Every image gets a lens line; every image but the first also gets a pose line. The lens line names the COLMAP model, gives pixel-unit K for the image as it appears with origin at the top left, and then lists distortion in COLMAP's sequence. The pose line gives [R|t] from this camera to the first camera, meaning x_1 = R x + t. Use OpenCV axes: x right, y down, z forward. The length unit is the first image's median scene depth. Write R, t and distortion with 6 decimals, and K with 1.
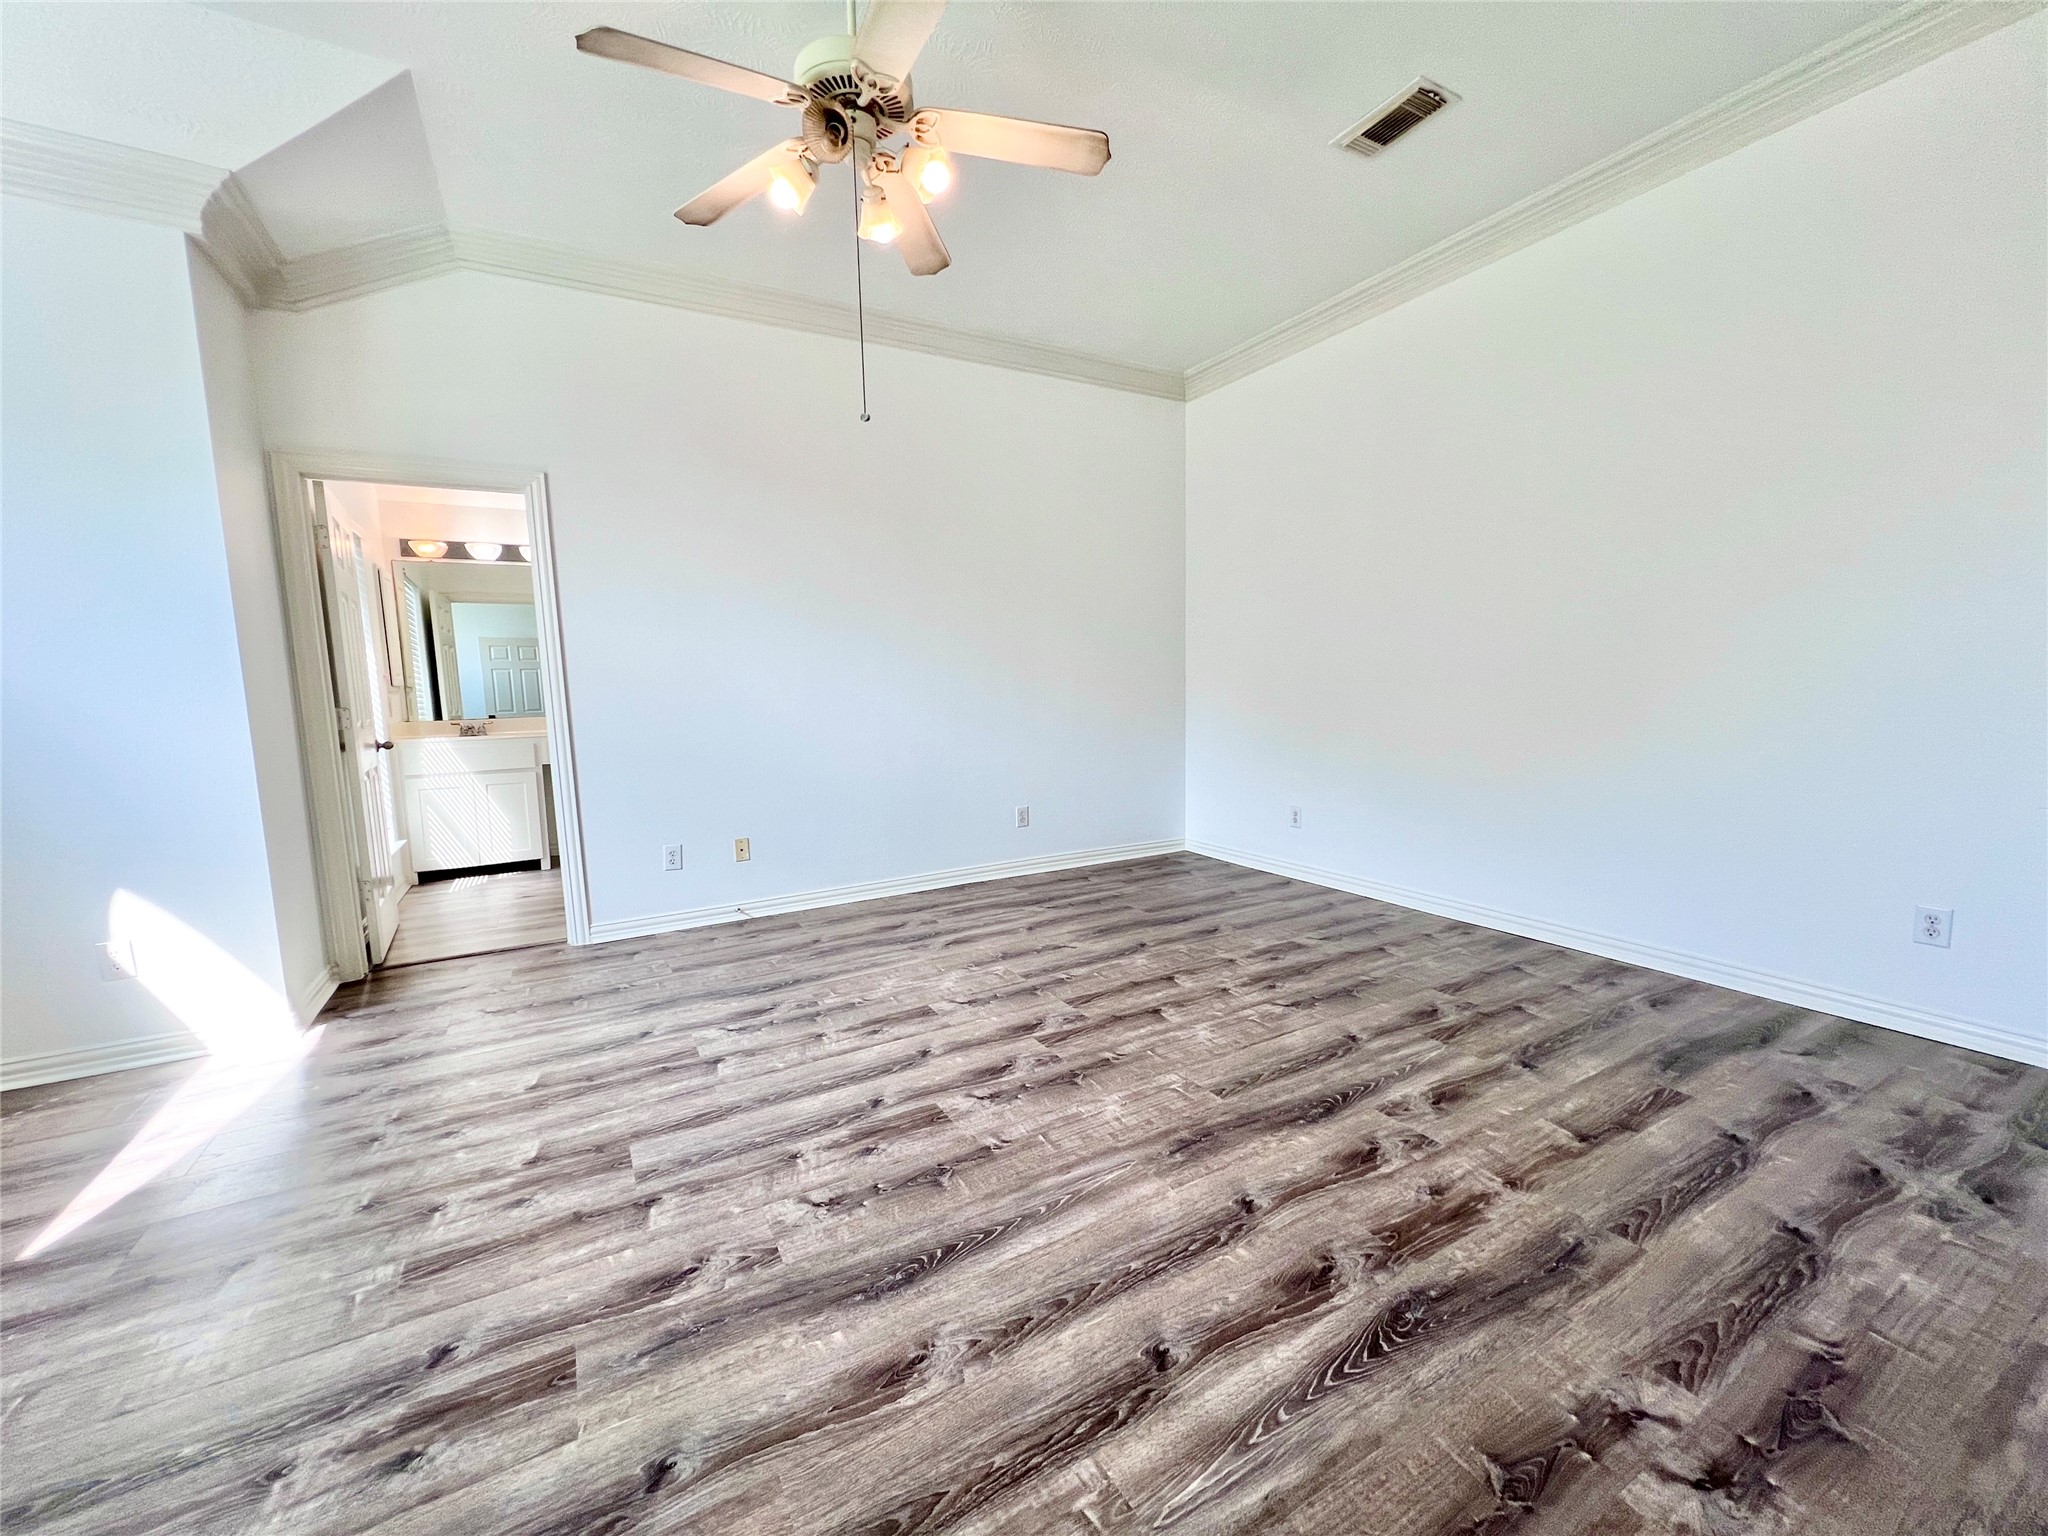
lens RADIAL K [[820.0, 0, 1022.5], [0, 820.0, 774.7], [0, 0, 1]] dist [0.001660, 0.000052]
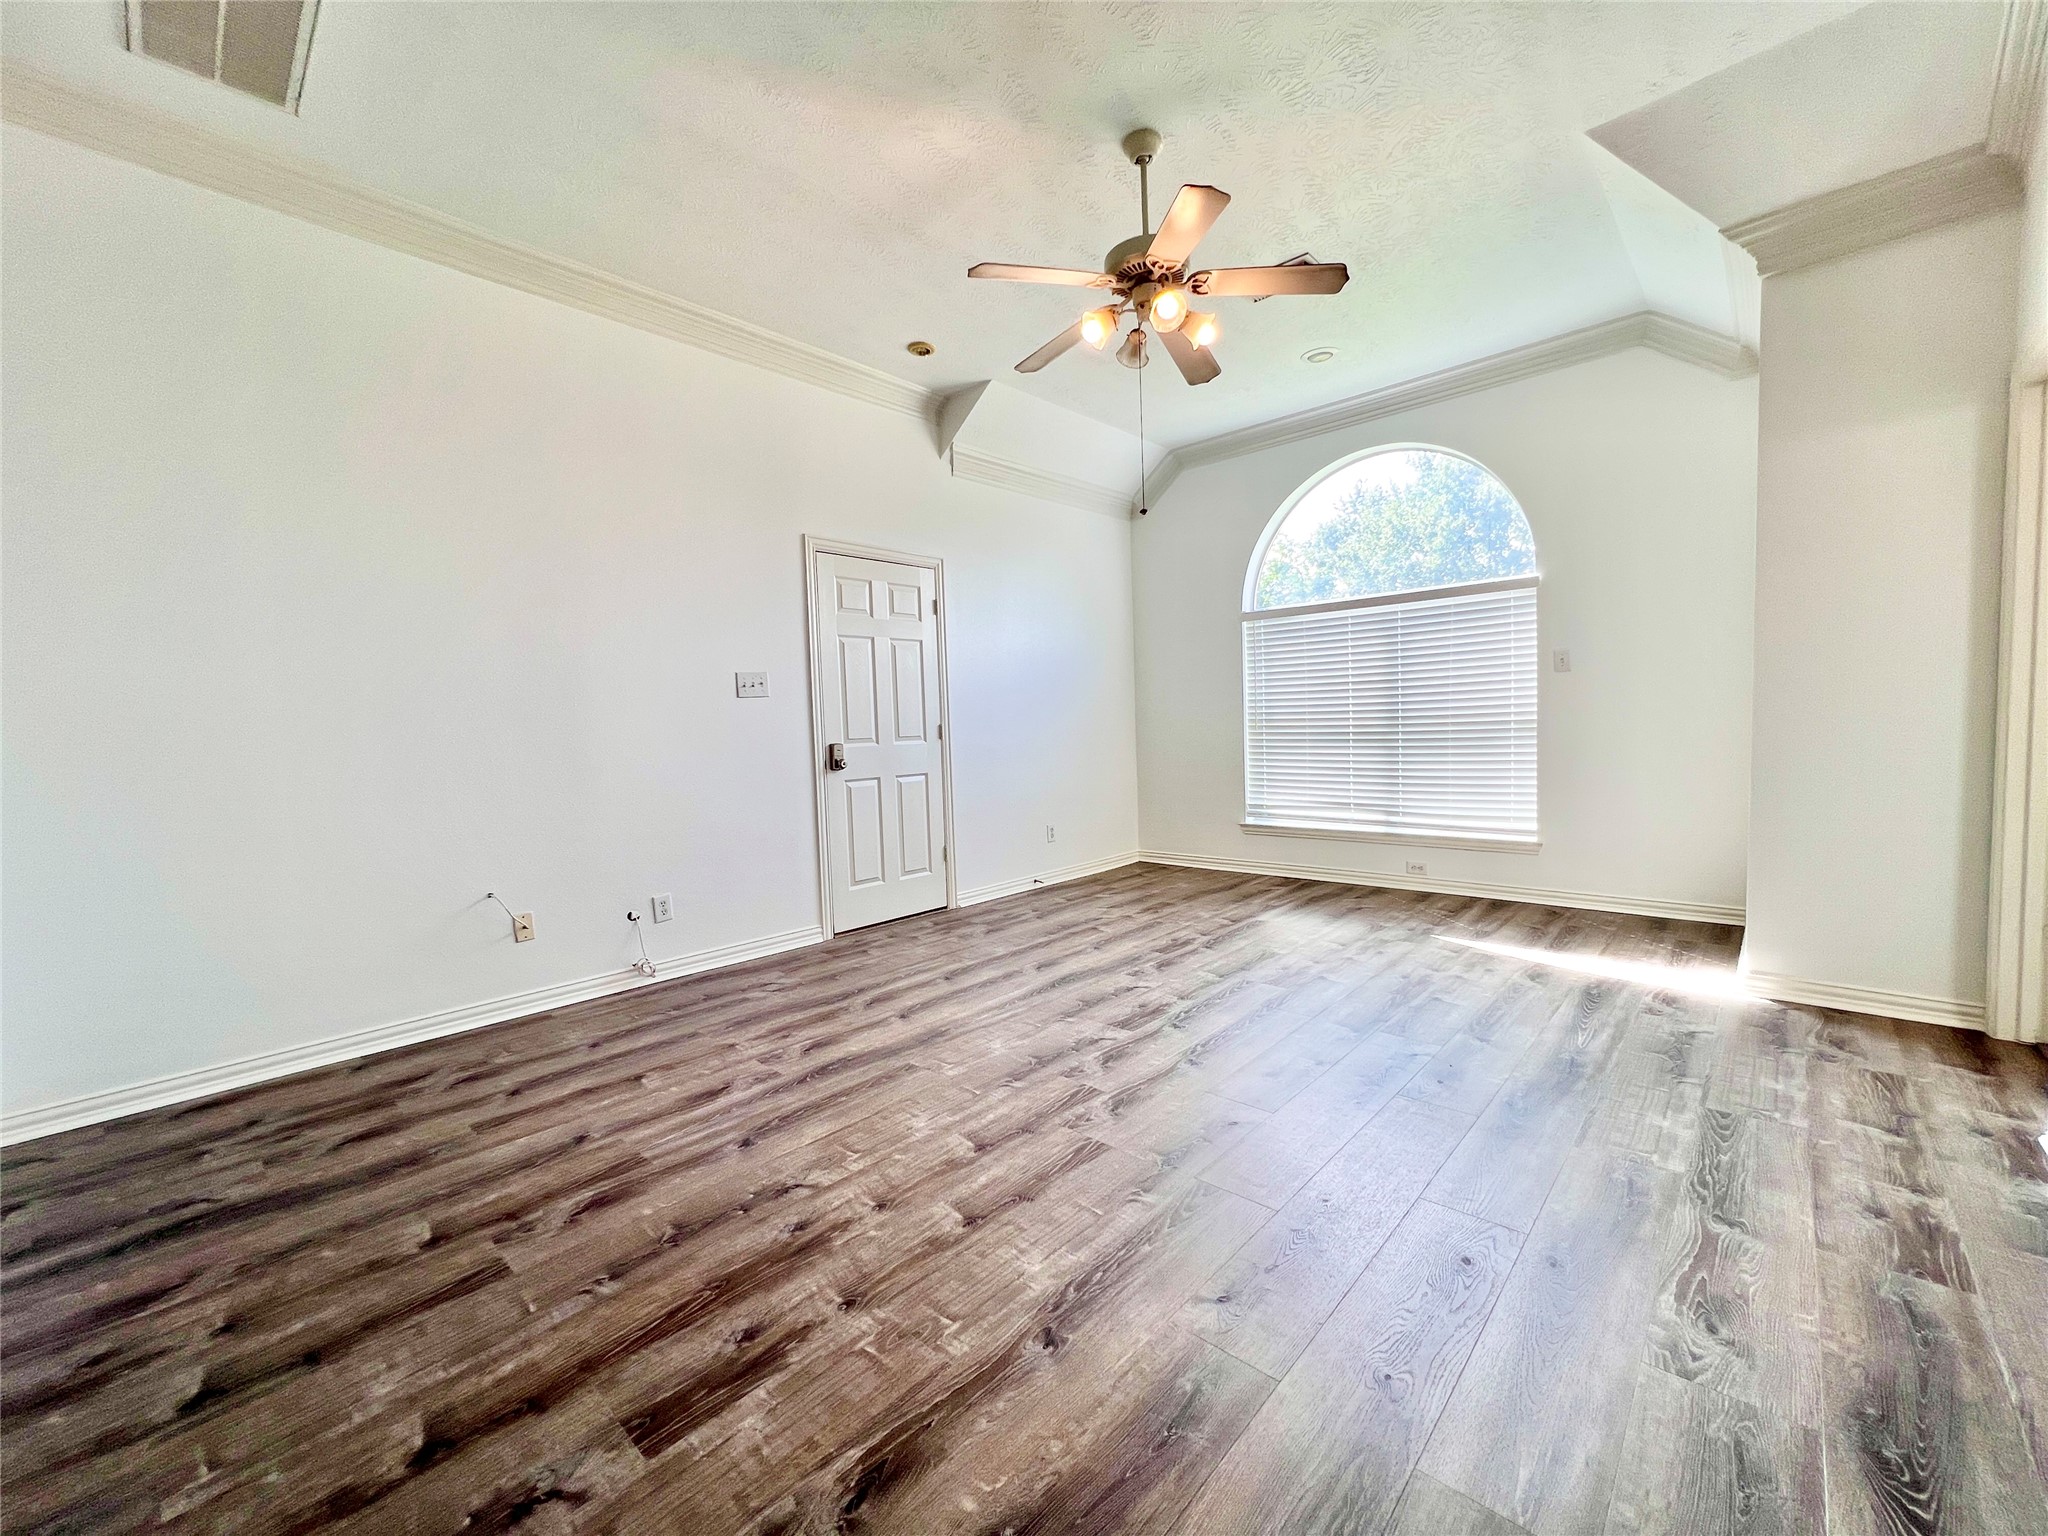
lens RADIAL K [[820.0, 0, 1020.5], [0, 820.0, 770.5], [0, 0, 1]] dist [0.001660, 0.000052]
pose [[-0.952672, 0.072152, -0.295313, 0.409870], [0.019927, 0.984158, 0.176172, -0.227559], [0.303346, 0.161949, -0.939017, 2.094406]]
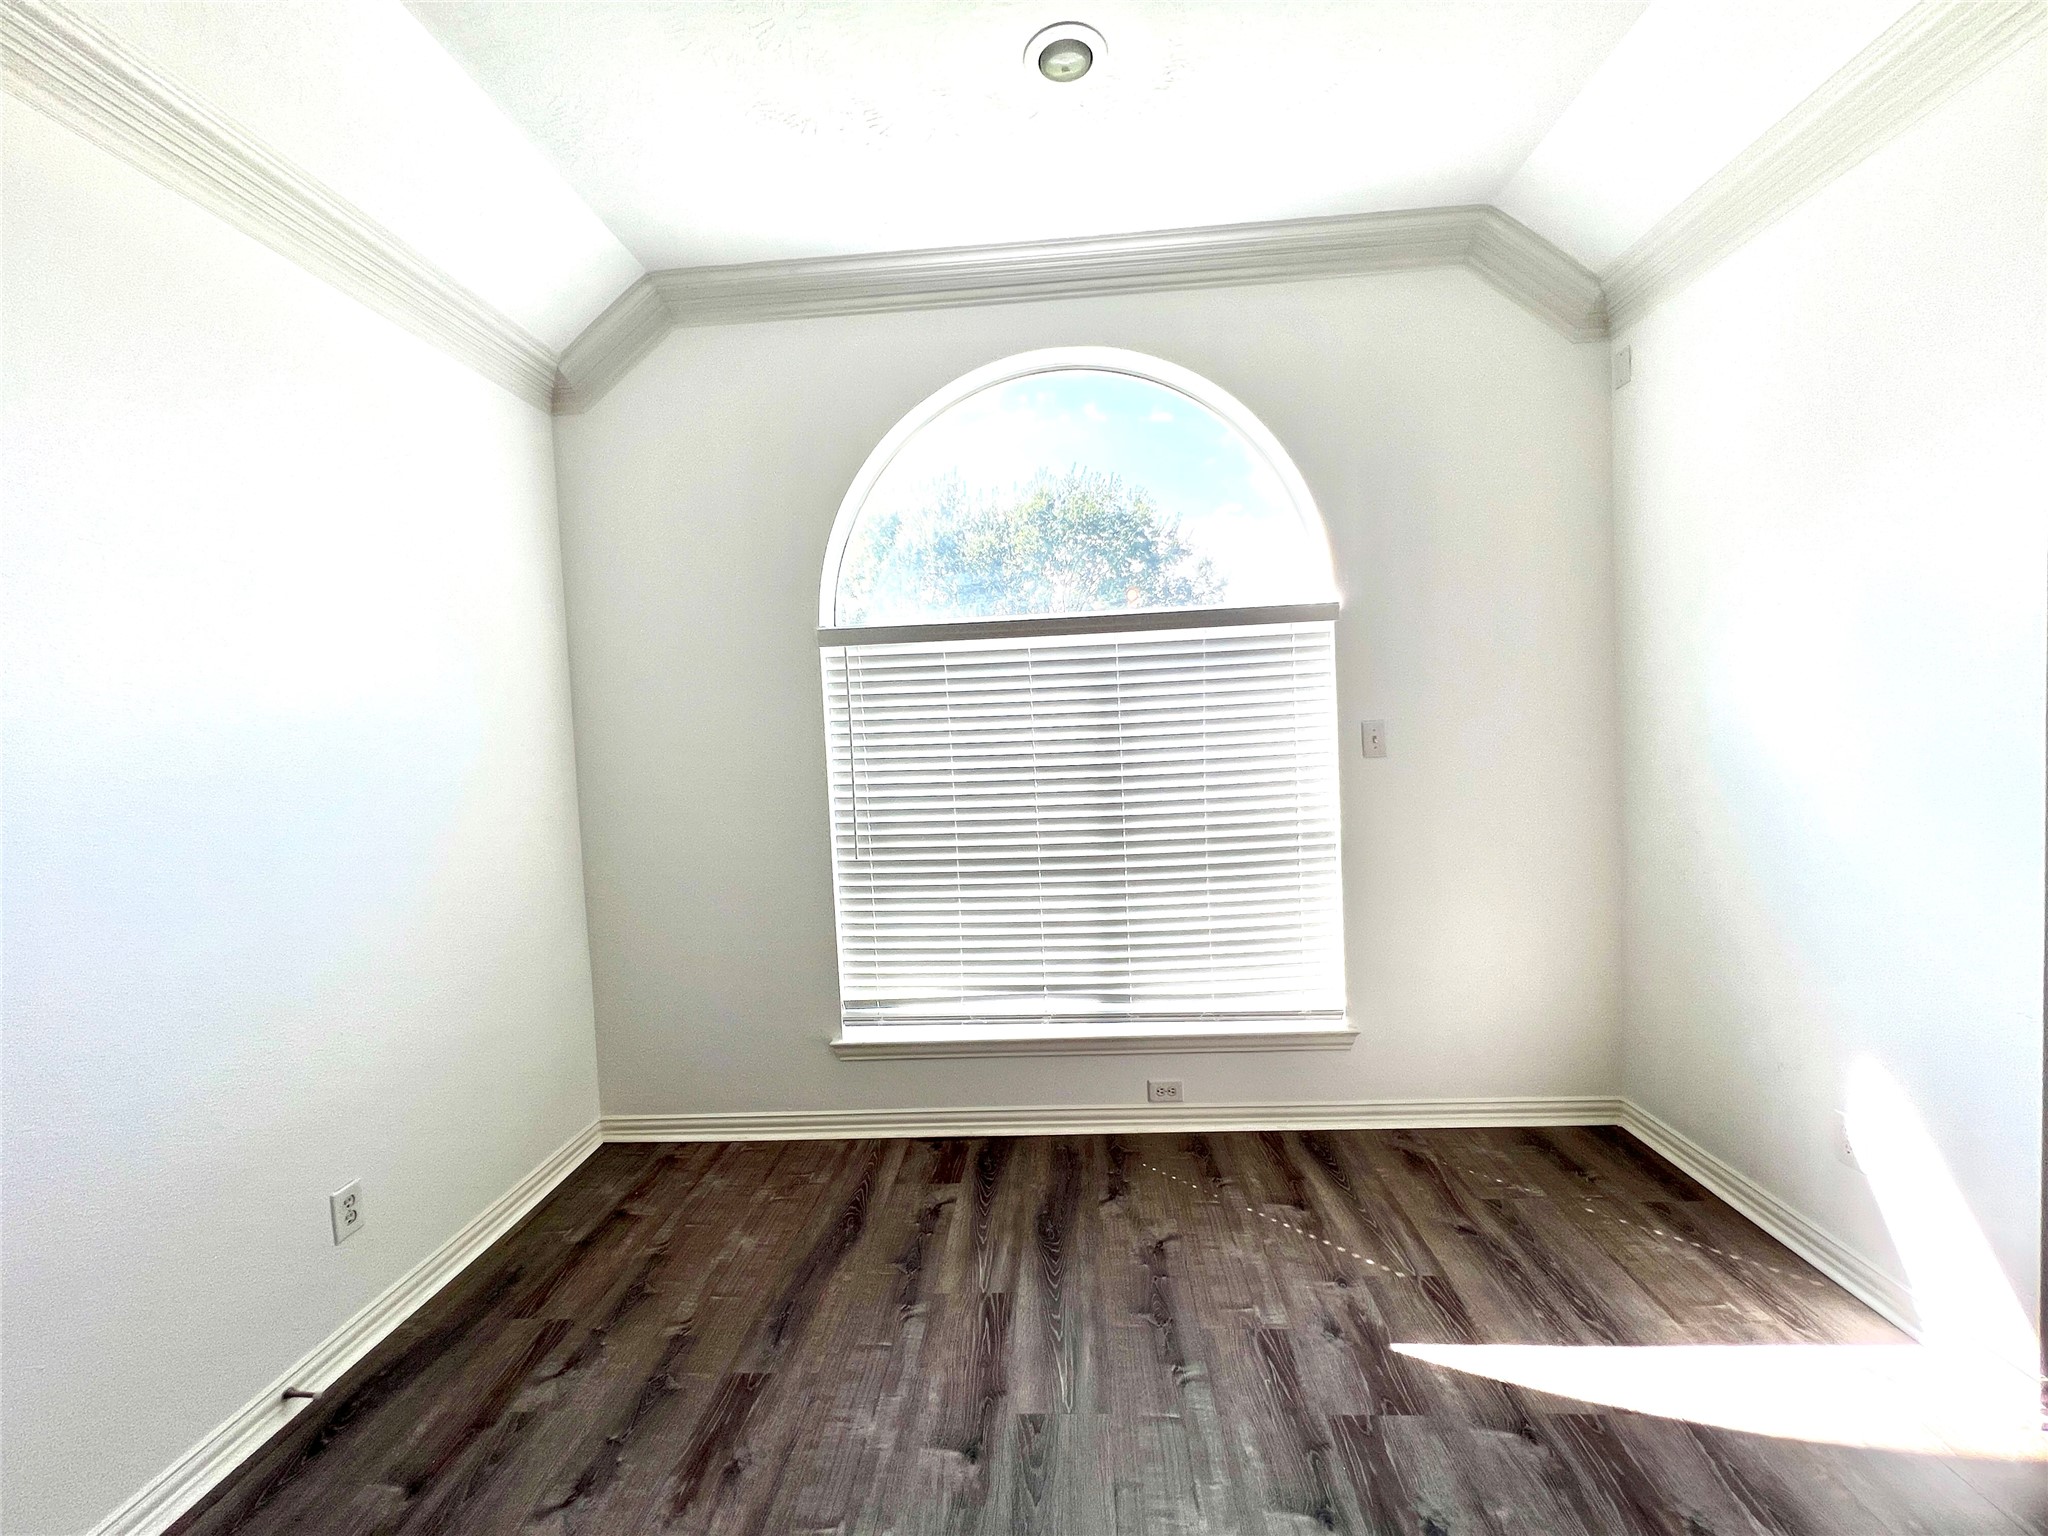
lens RADIAL K [[820.0, 0, 1025.7], [0, 820.0, 772.8], [0, 0, 1]] dist [0.001660, 0.000052]
pose [[-0.537277, 0.089745, -0.838618, -0.074416], [-0.041728, 0.990276, 0.132708, -0.207890], [0.842373, 0.106295, -0.528308, 0.887323]]
